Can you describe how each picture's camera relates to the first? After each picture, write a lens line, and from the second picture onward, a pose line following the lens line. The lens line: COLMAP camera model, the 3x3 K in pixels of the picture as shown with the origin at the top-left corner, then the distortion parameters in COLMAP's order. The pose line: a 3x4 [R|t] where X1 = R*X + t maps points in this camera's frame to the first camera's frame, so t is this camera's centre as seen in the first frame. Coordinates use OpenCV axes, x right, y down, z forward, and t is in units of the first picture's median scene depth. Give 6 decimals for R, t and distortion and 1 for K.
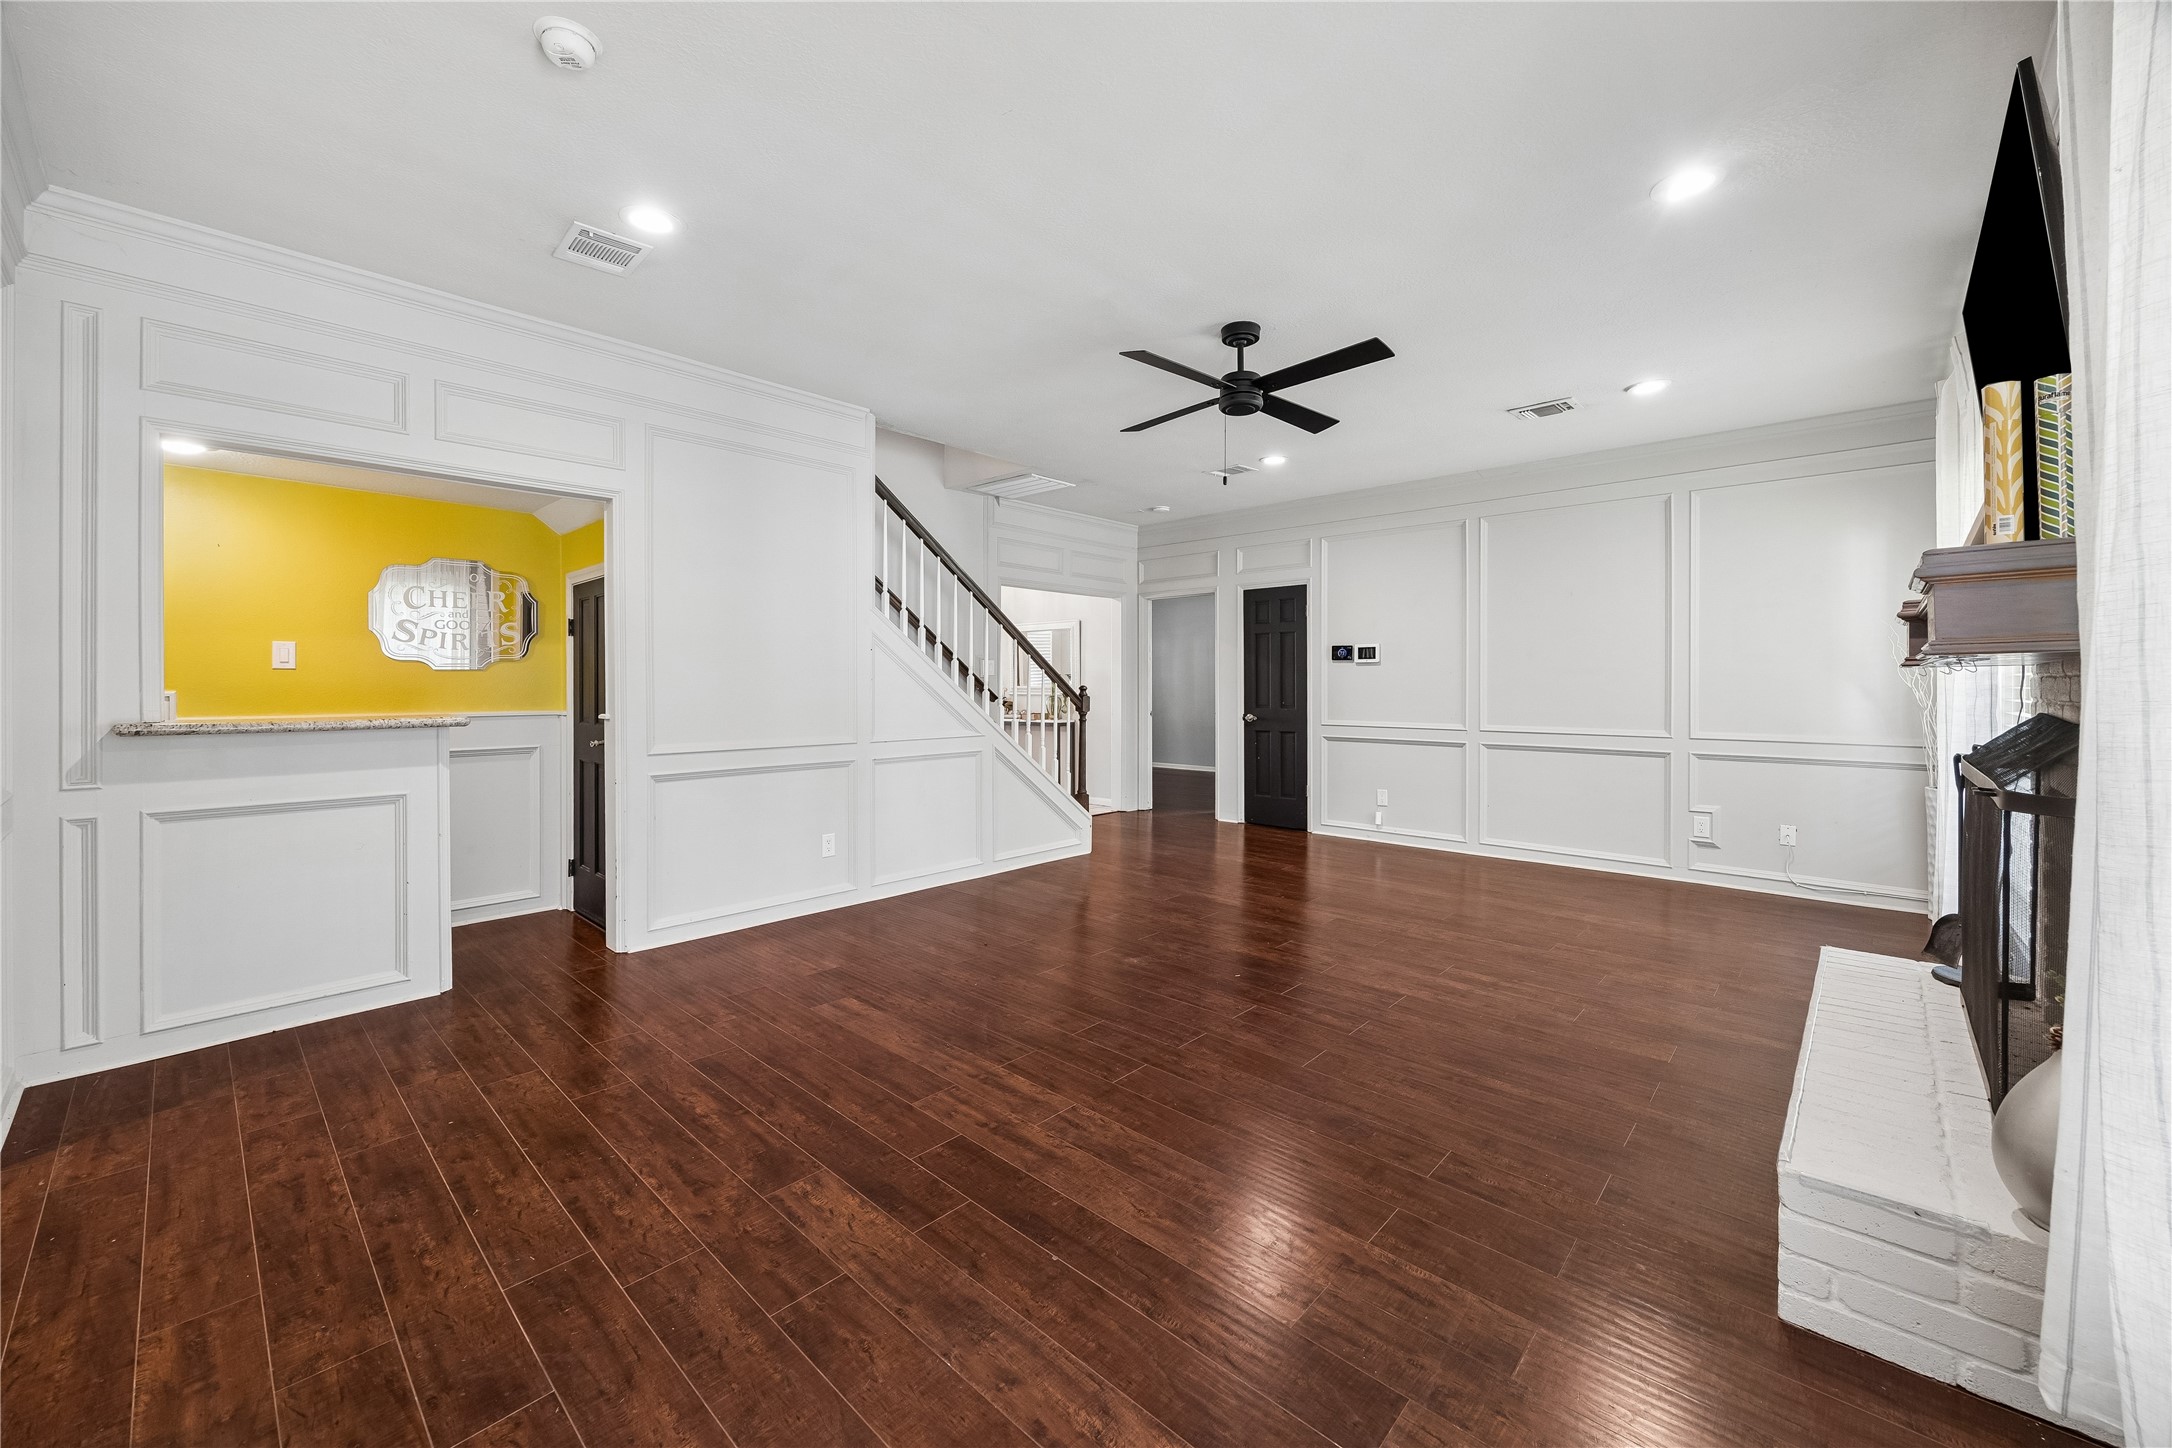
lens RADIAL K [[849.5, 0, 1066.3], [0, 849.5, 683.9], [0, 0, 1]] dist [-0.000455, -0.000067]
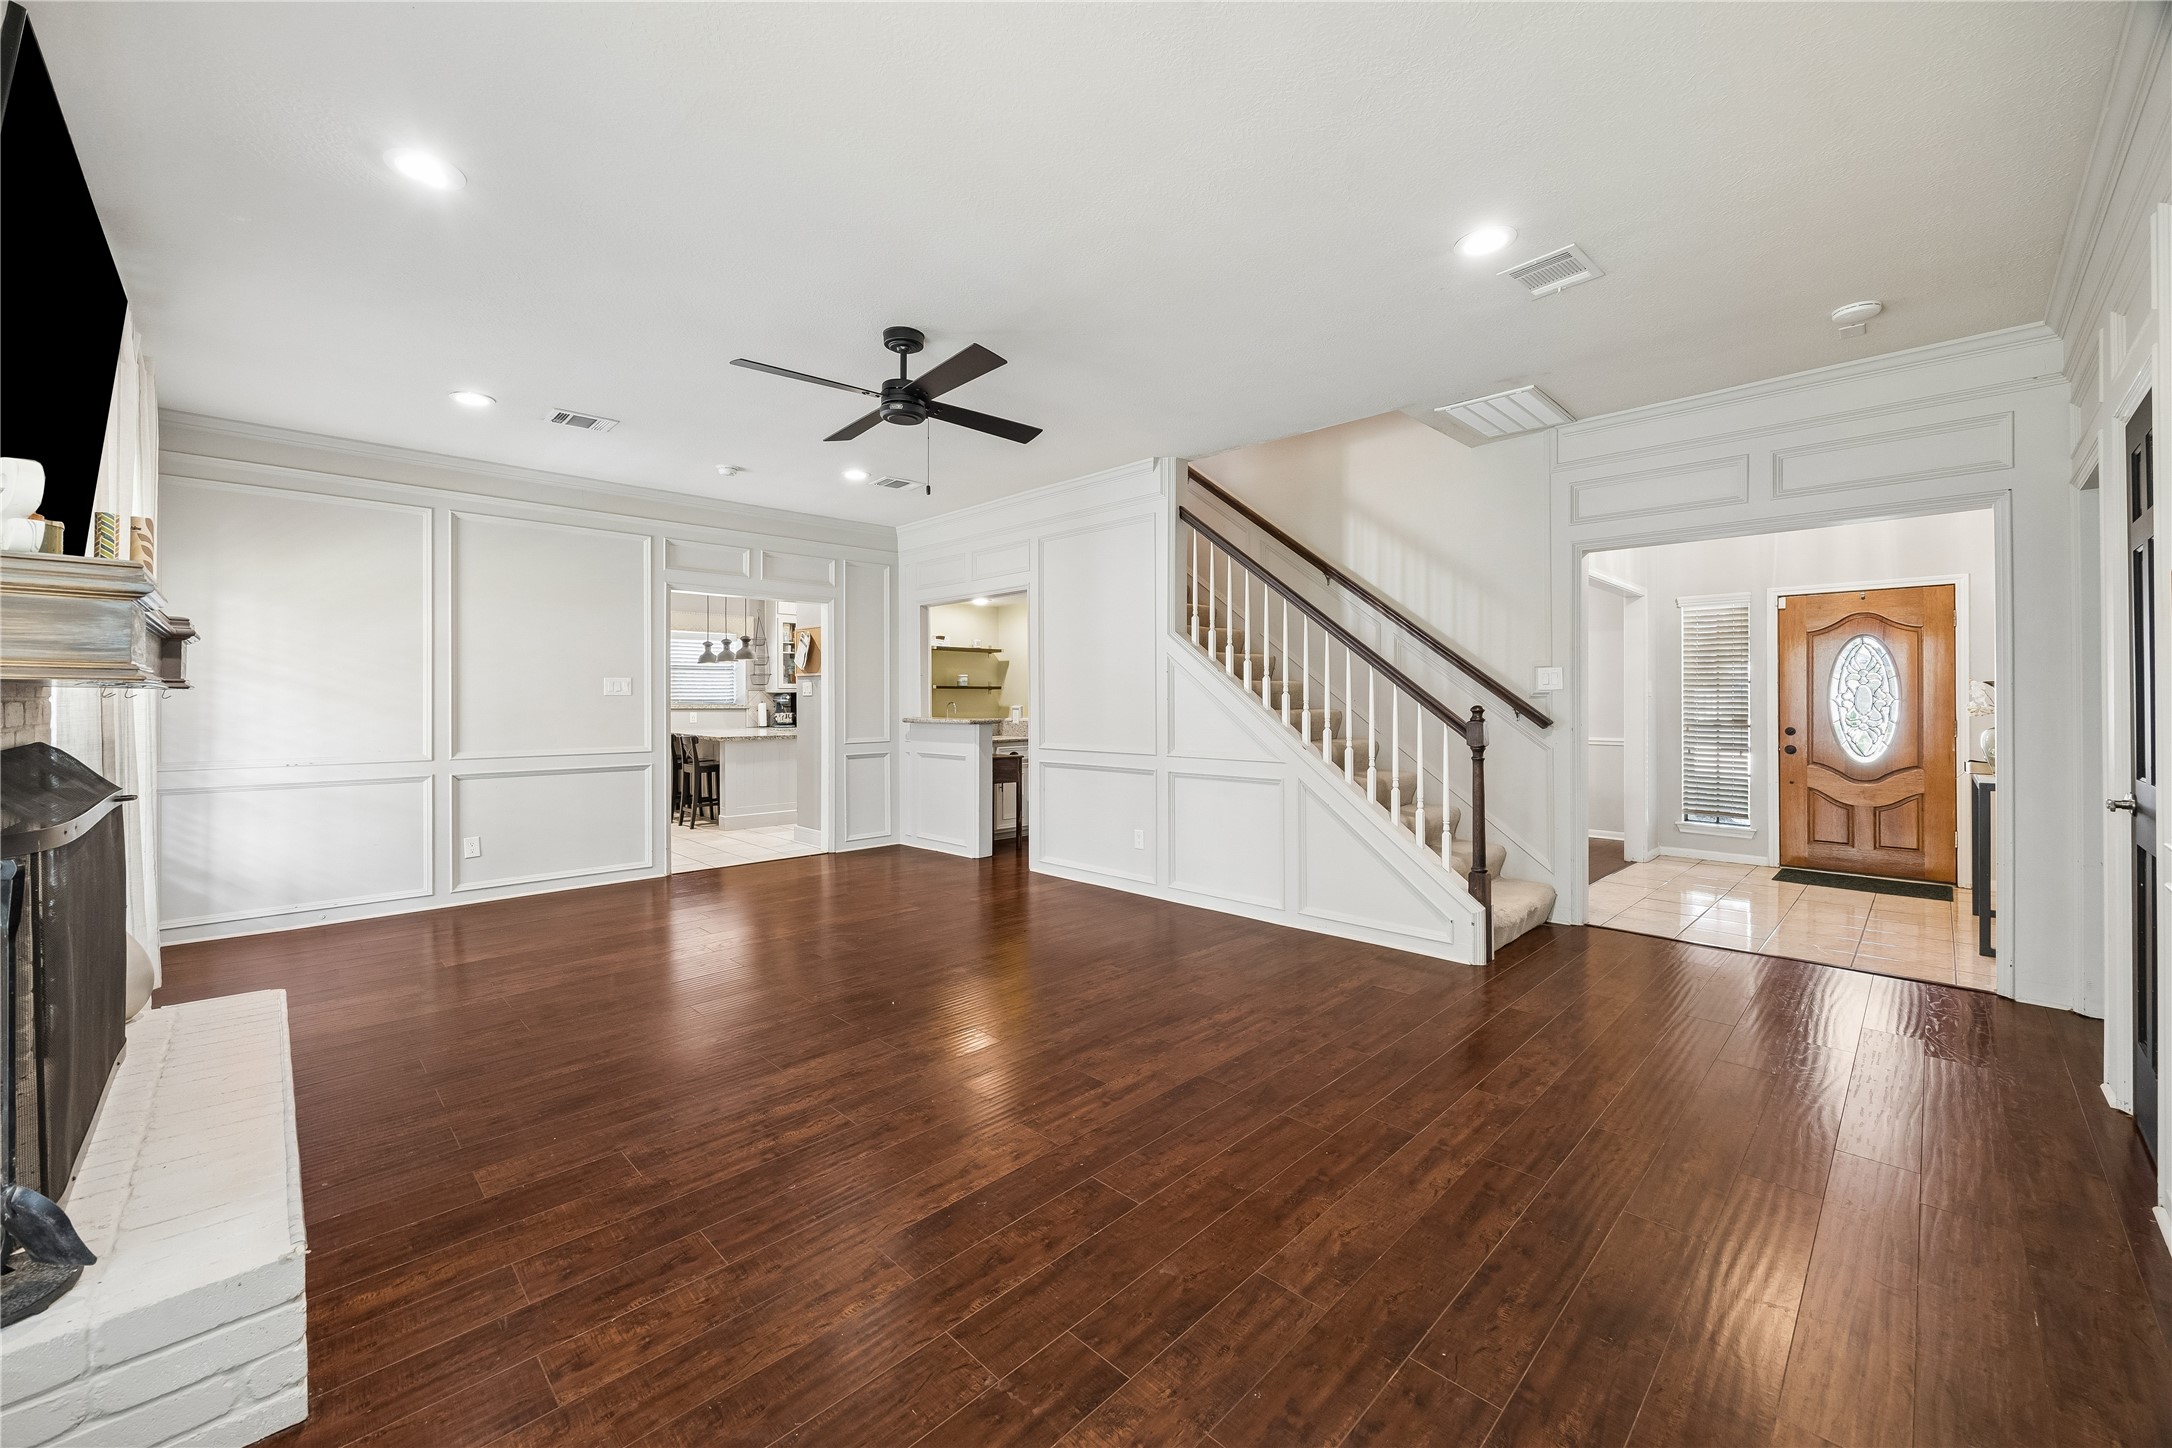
lens RADIAL K [[826.0, 0, 1089.1], [0, 826.0, 704.8], [0, 0, 1]] dist [-0.000925, 0.000153]
pose [[-0.030915, 0.001062, -0.999521, 1.002300], [0.002371, 0.999997, 0.000989, -0.000144], [0.999519, -0.002339, -0.030918, 1.096419]]
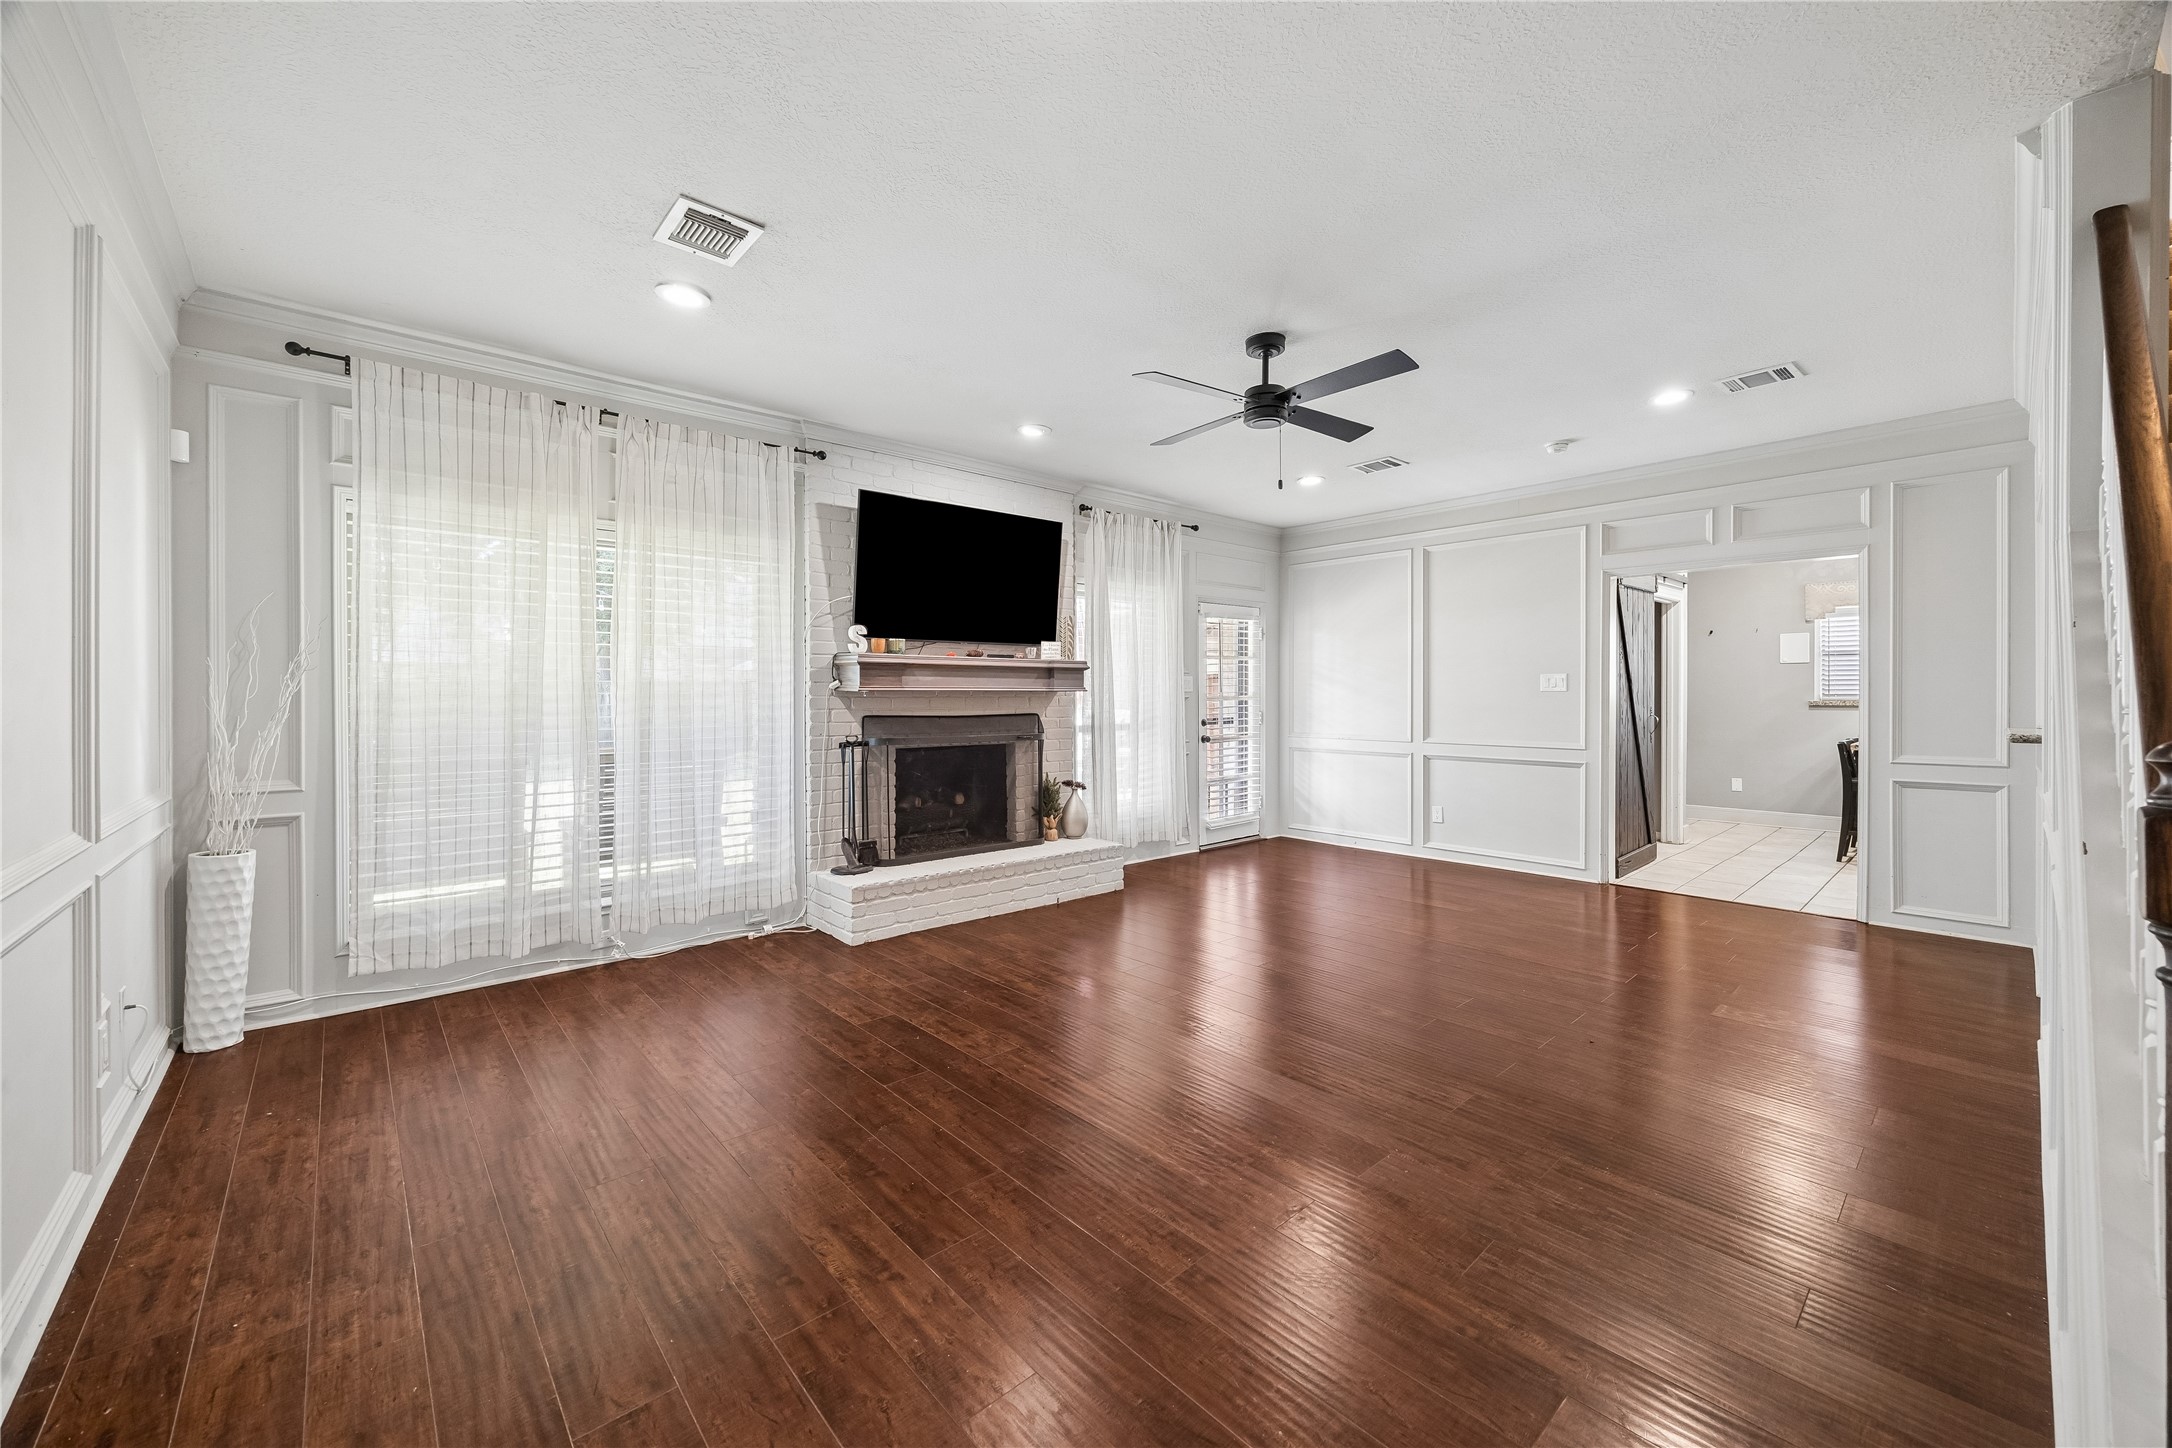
lens RADIAL K [[826.0, 0, 1089.1], [0, 826.0, 704.8], [0, 0, 1]] dist [-0.000925, 0.000153]
pose [[-0.997384, -0.003352, 0.072202, 0.300012], [-0.002611, 0.999943, 0.010360, -0.006763], [-0.072232, 0.010144, -0.997336, 1.743603]]
